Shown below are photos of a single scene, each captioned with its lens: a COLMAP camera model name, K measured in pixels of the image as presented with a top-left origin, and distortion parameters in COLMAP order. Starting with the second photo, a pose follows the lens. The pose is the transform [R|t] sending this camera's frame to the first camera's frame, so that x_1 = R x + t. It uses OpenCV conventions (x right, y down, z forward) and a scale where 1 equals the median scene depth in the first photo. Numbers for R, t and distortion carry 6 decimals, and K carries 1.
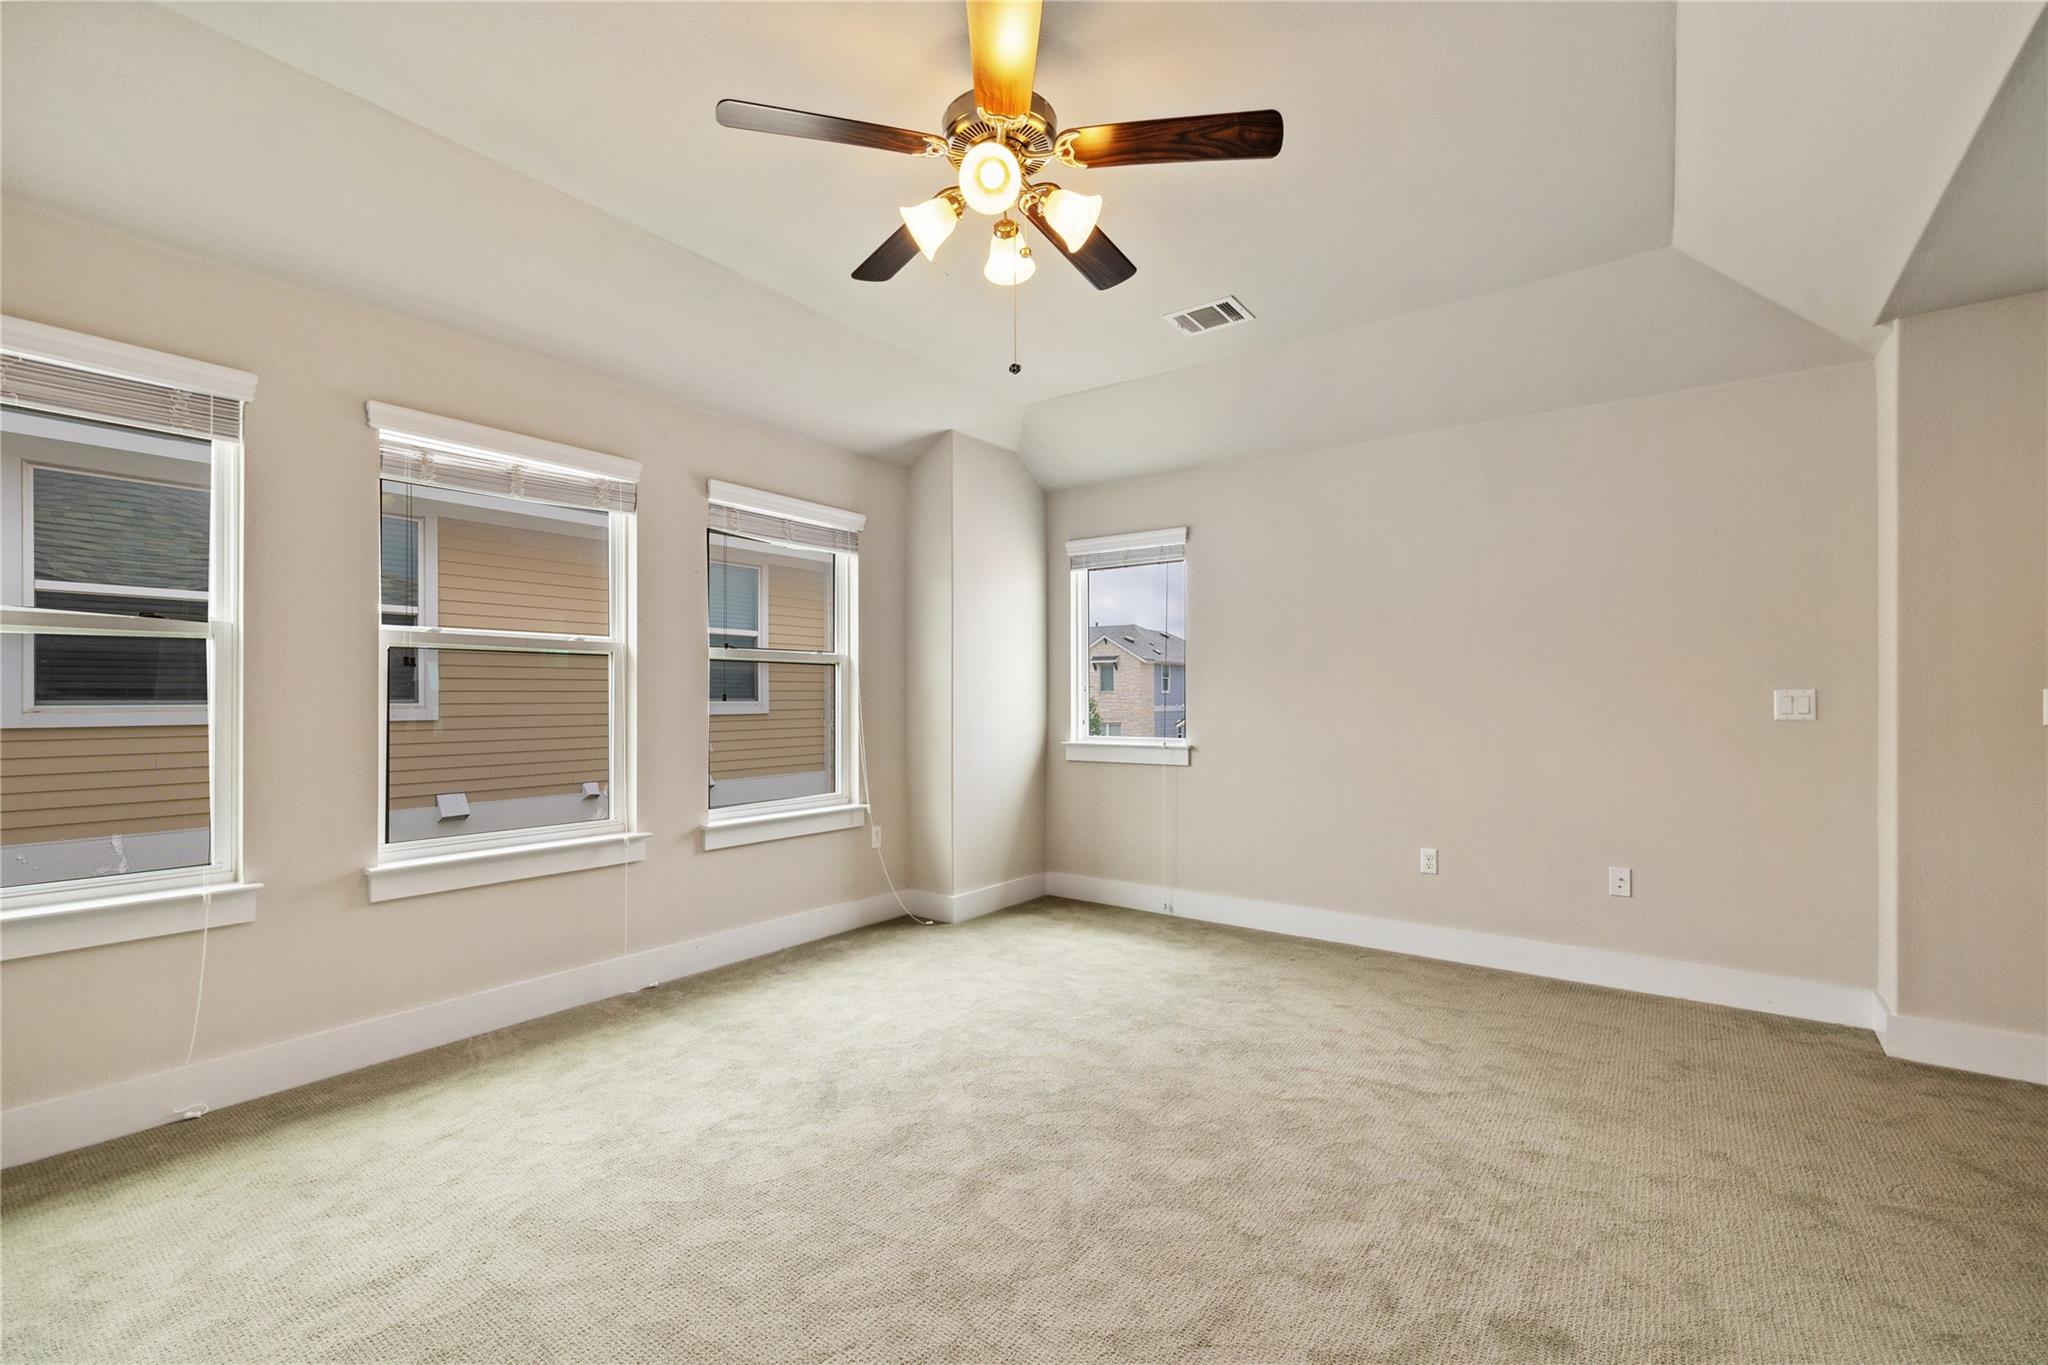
lens RADIAL K [[900.2, 0, 990.4], [0, 900.2, 693.0], [0, 0, 1]] dist [0.000884, 0.000140]
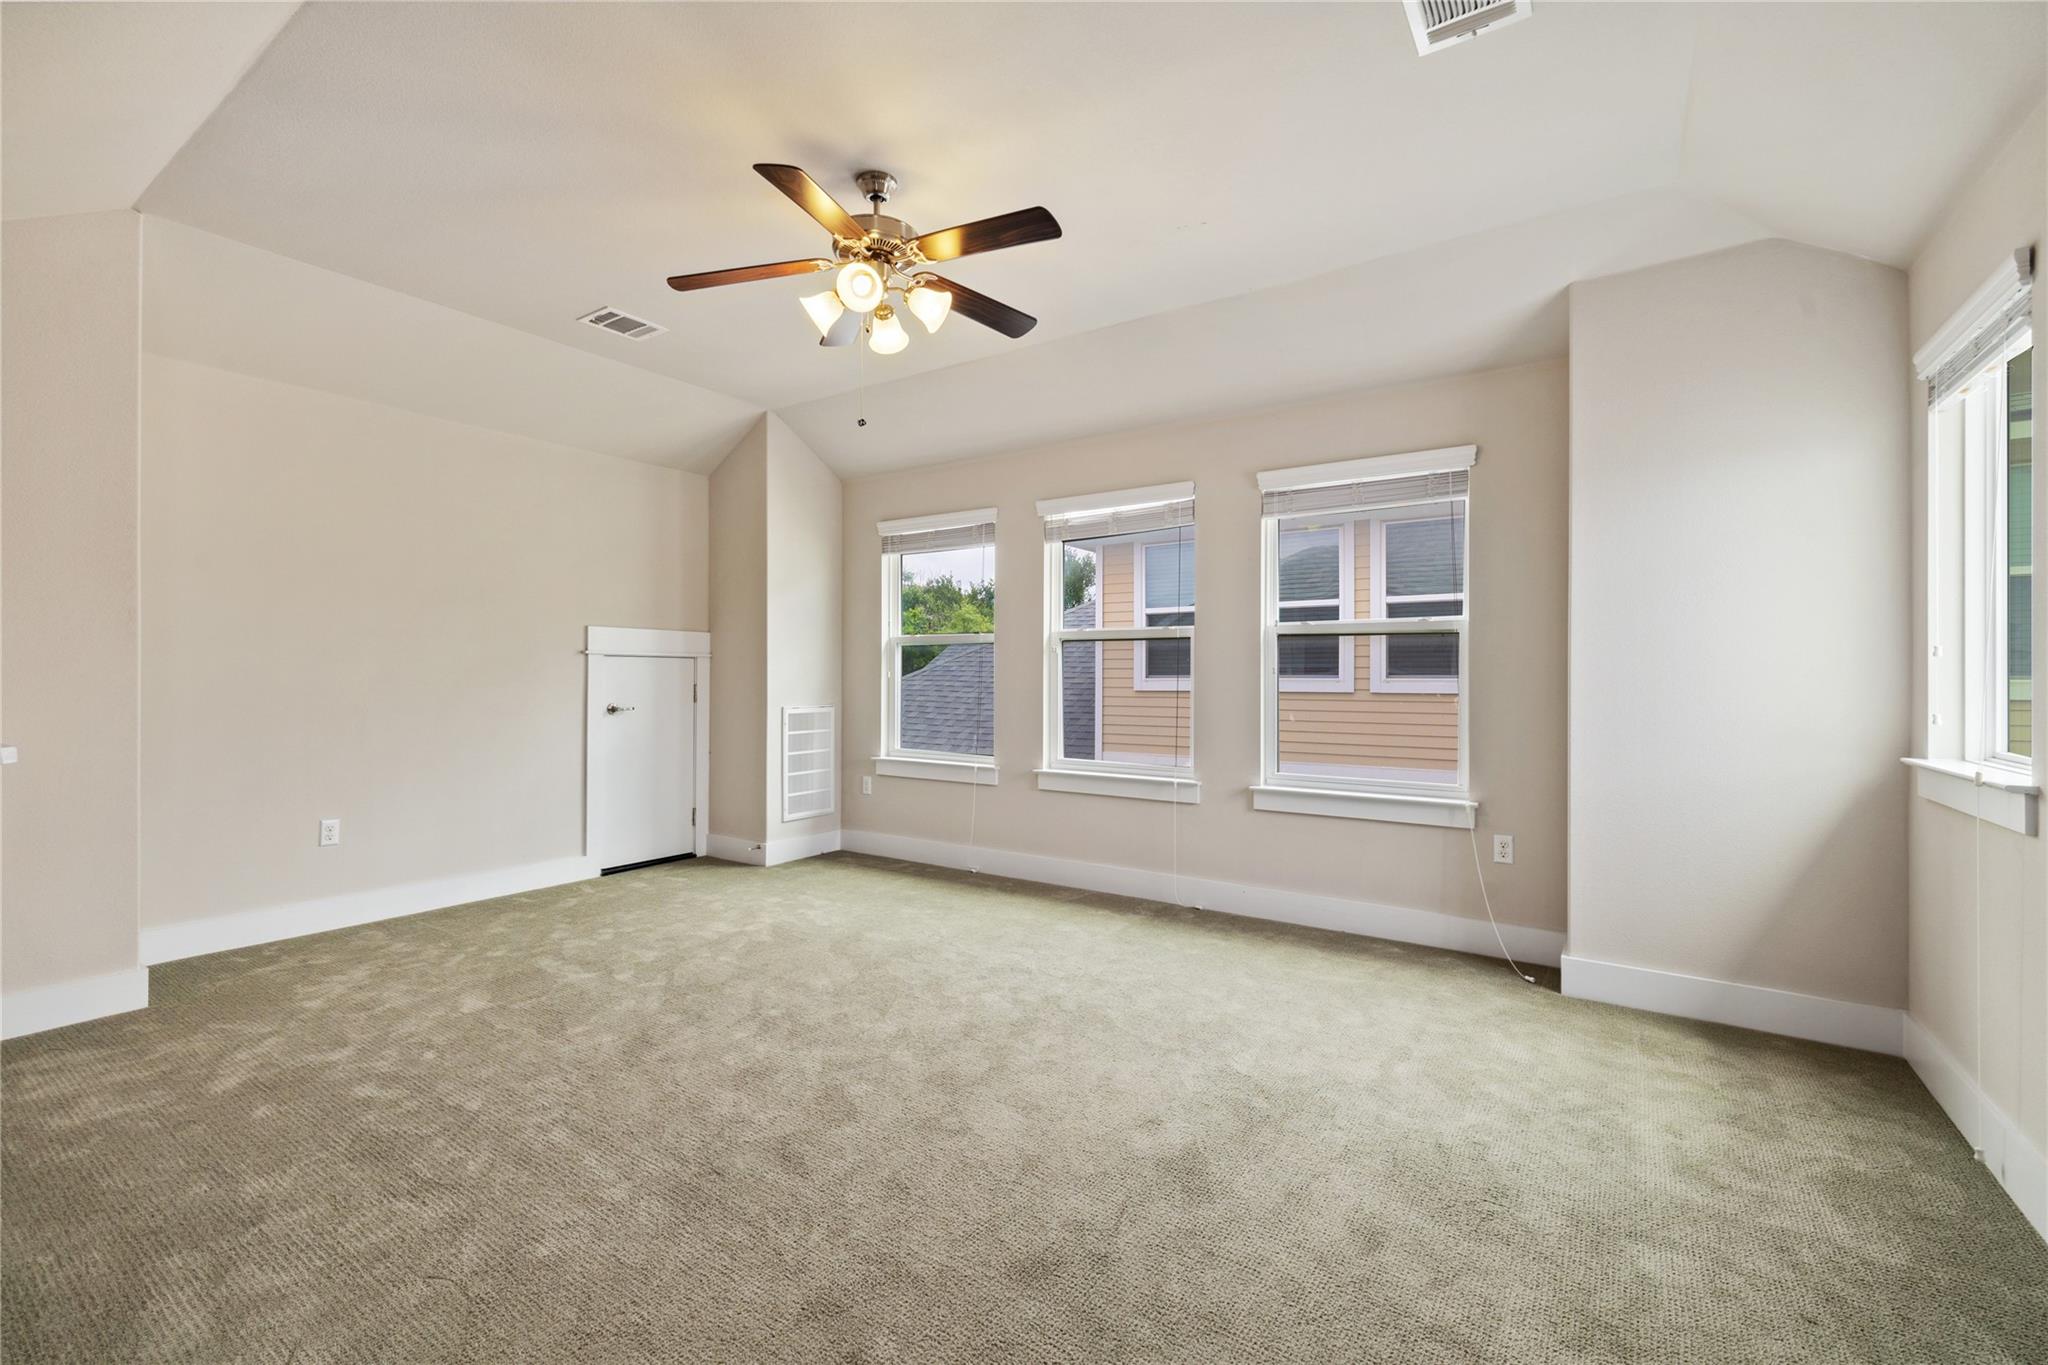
lens RADIAL K [[871.2, 0, 1012.6], [0, 871.2, 675.9], [0, 0, 1]] dist [0.001615, 0.000450]
pose [[0.035388, -0.001280, -0.999373, 0.682724], [0.001785, 0.999998, -0.001217, 0.010045], [0.999372, -0.001741, 0.035390, 0.607563]]
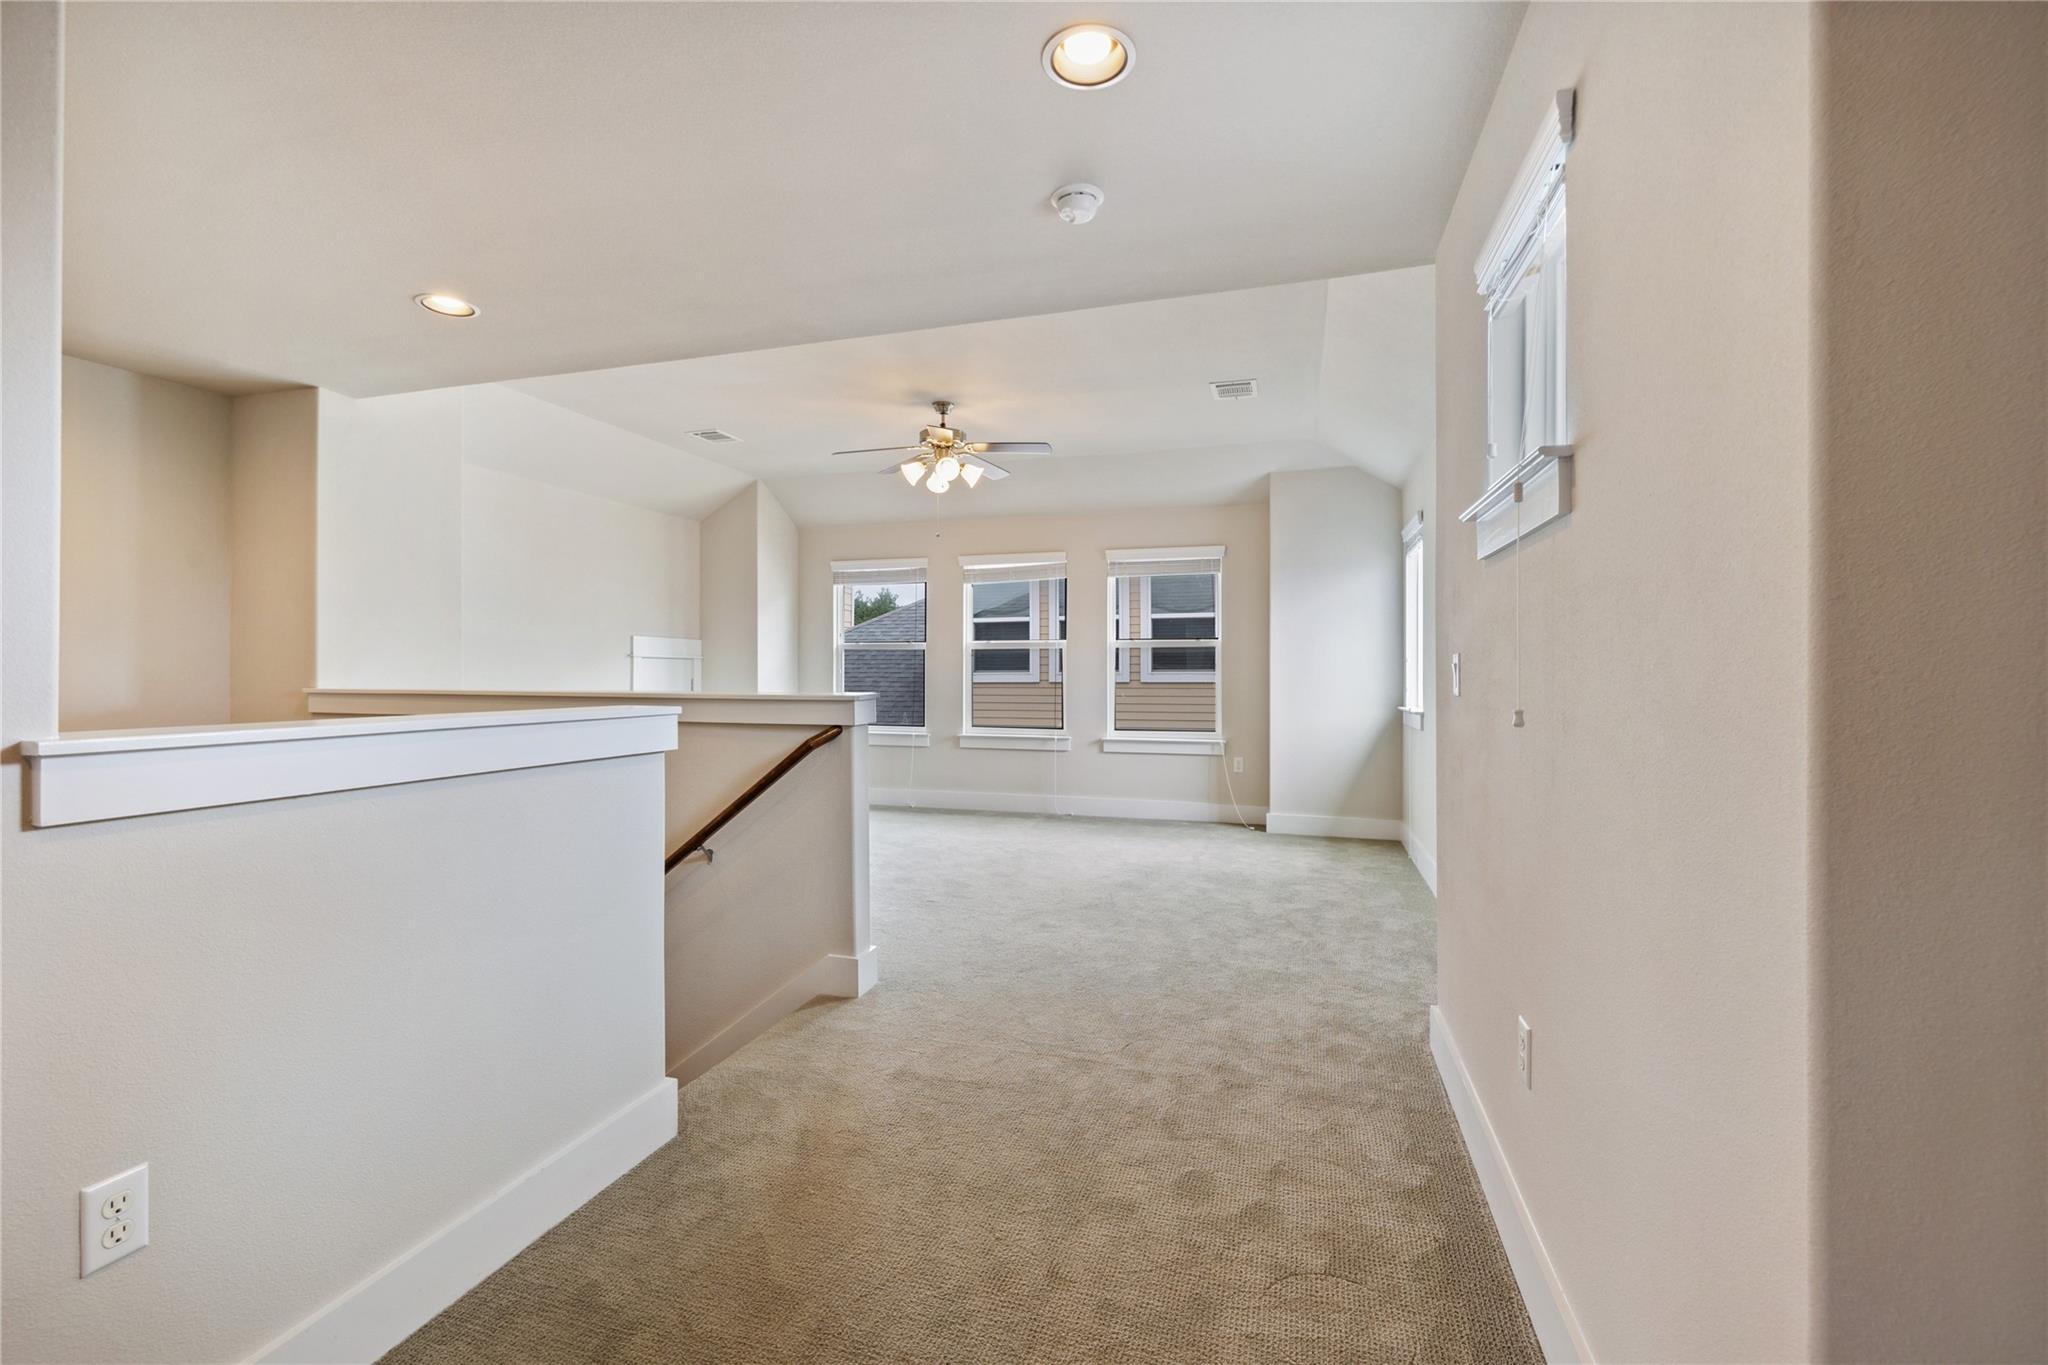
lens RADIAL K [[871.2, 0, 1012.6], [0, 871.2, 675.9], [0, 0, 1]] dist [0.001615, 0.000450]
pose [[0.321432, 0.004828, -0.946920, 1.206333], [0.005038, 0.999964, 0.006809, 0.005204], [0.946919, -0.006959, 0.321397, 0.225521]]
